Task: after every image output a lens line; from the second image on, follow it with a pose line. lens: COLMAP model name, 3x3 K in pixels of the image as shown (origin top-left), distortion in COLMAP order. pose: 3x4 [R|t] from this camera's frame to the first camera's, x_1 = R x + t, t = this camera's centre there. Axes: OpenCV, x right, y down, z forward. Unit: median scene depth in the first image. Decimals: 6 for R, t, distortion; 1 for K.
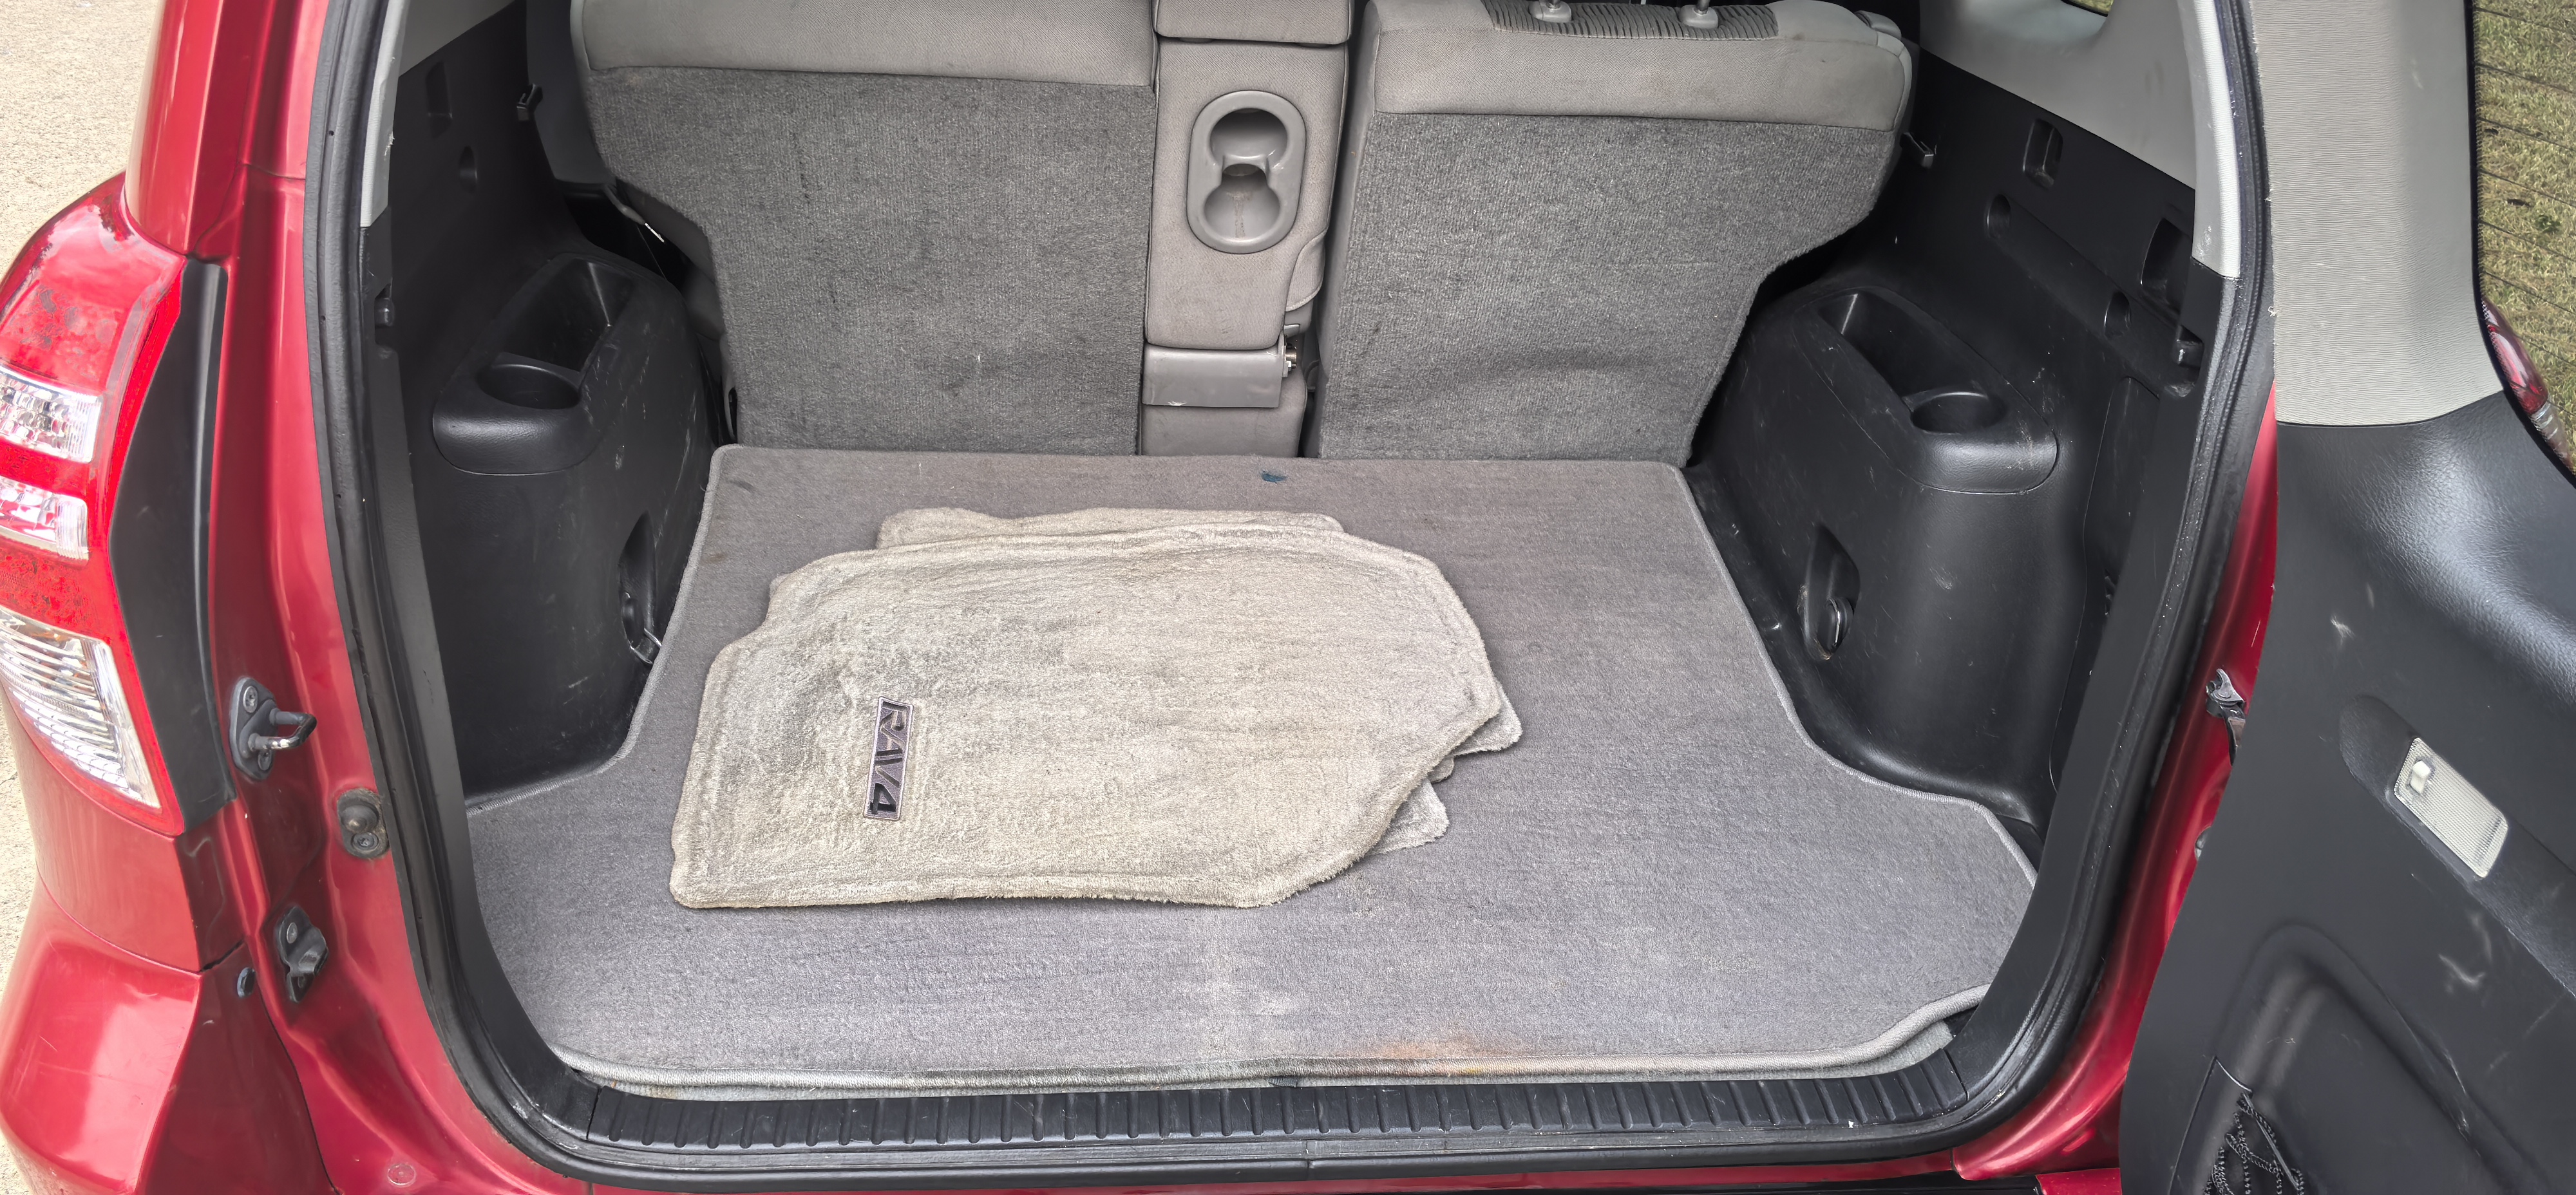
lens RADIAL K [[1812.5, 0, 1220.7], [0, 1812.5, 599.2], [0, 0, 1]] dist [0.112636, -0.182675]
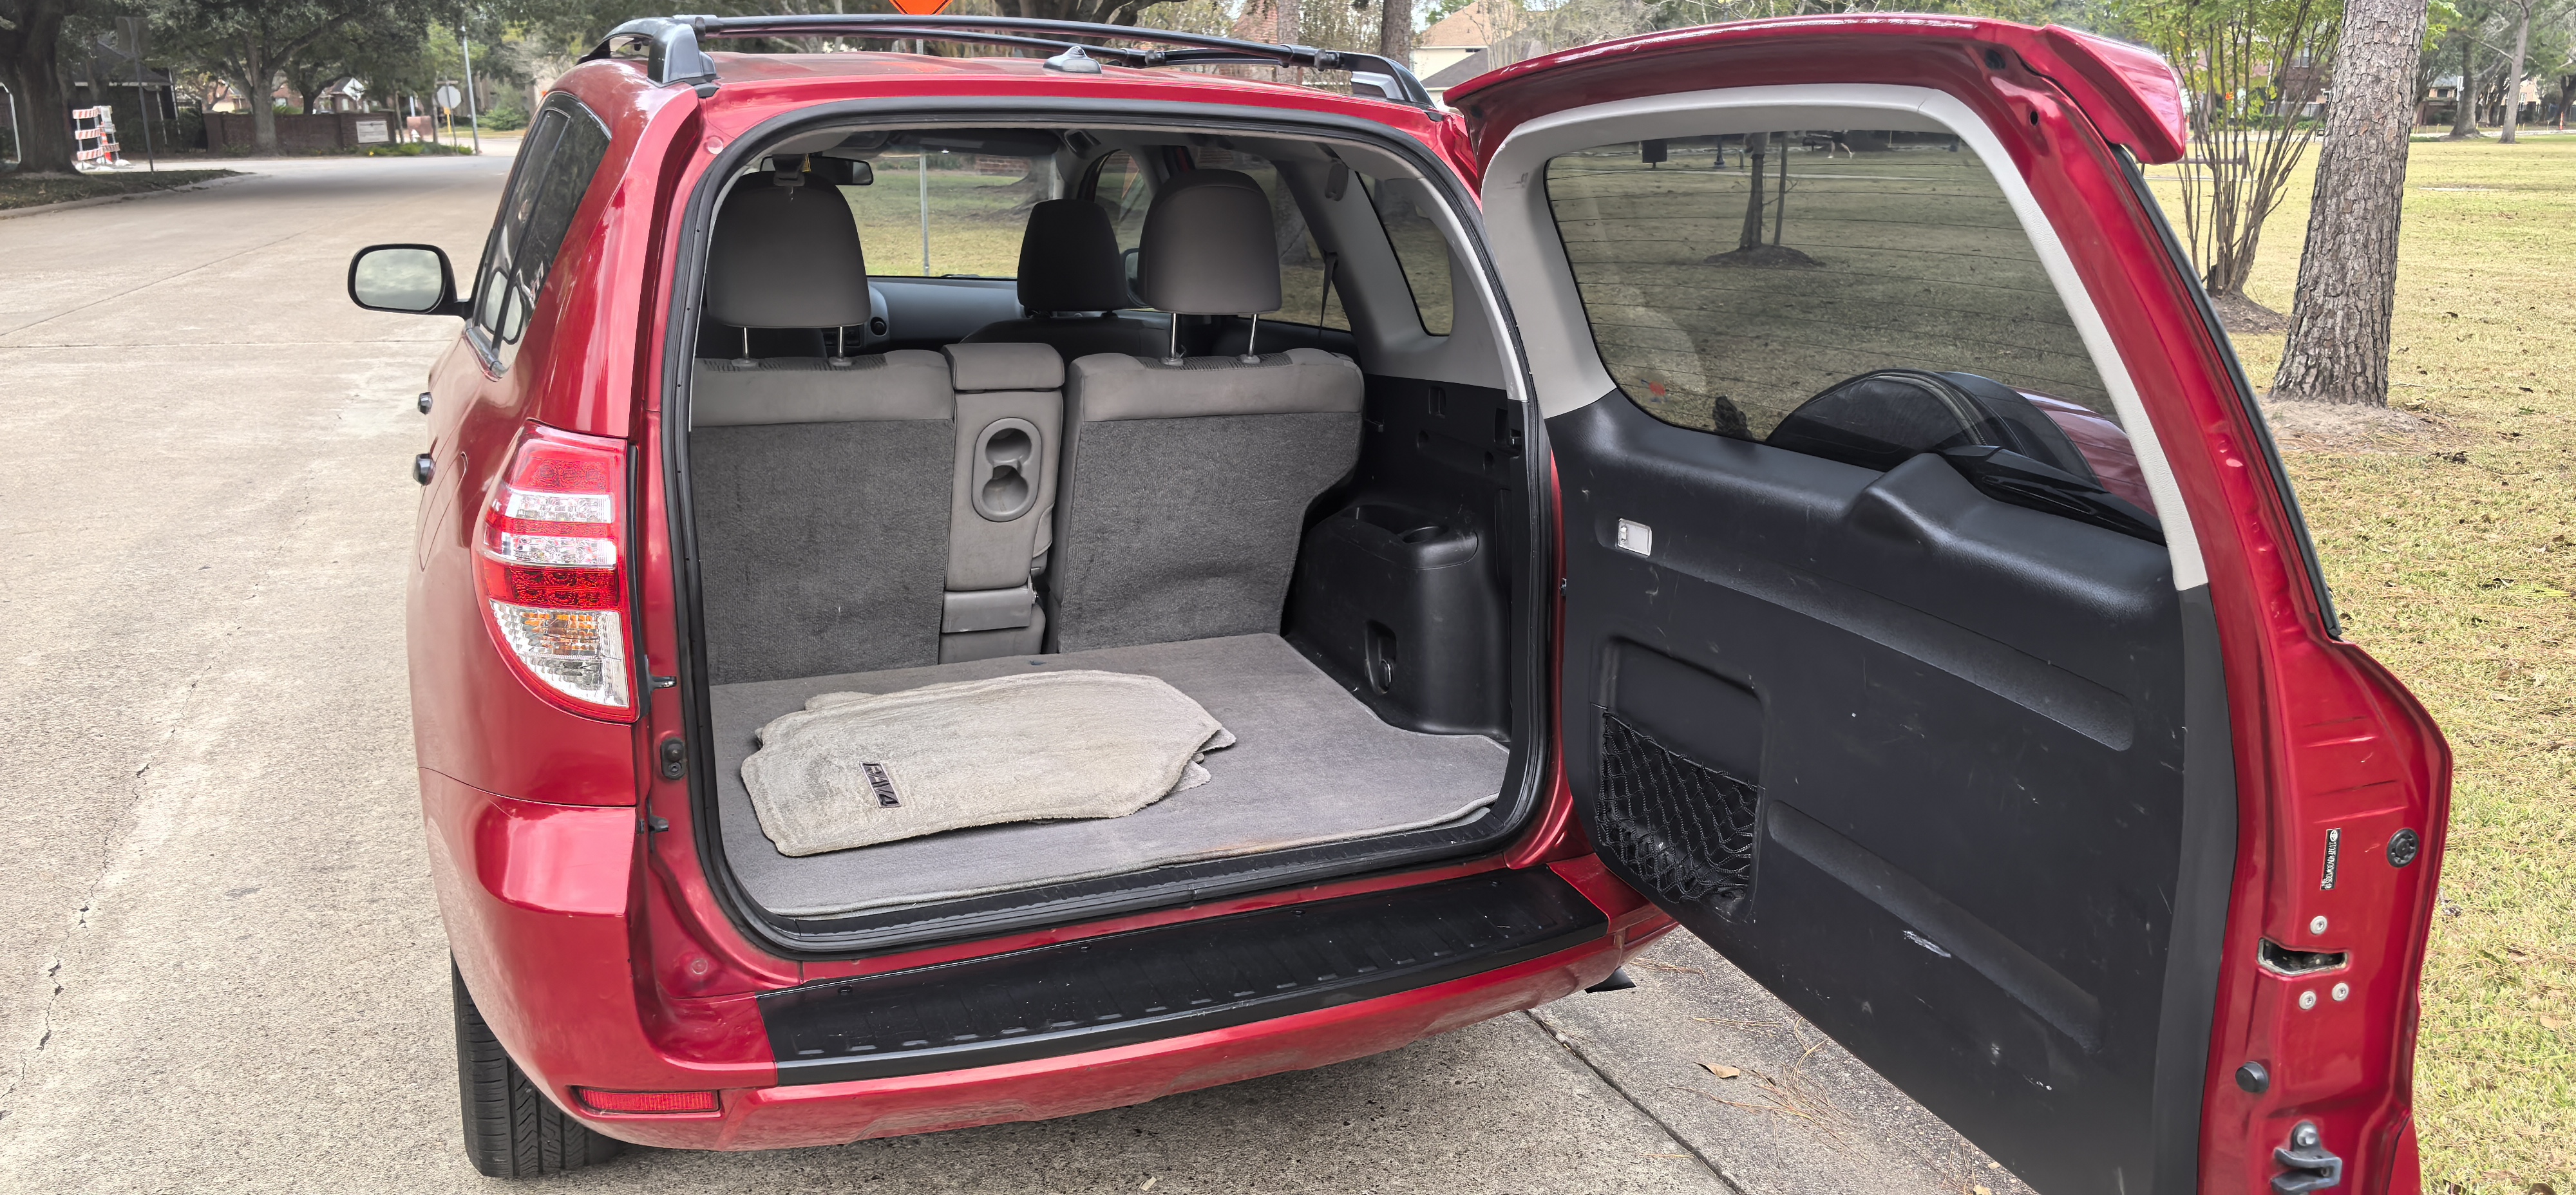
lens RADIAL K [[1812.5, 0, 1220.7], [0, 1812.5, 599.2], [0, 0, 1]] dist [0.112636, -0.182675]
pose [[0.952862, -0.106190, 0.284214, -0.290722], [0.183134, 0.948160, -0.259721, 0.353920], [-0.241900, 0.299527, 0.922913, -0.559475]]
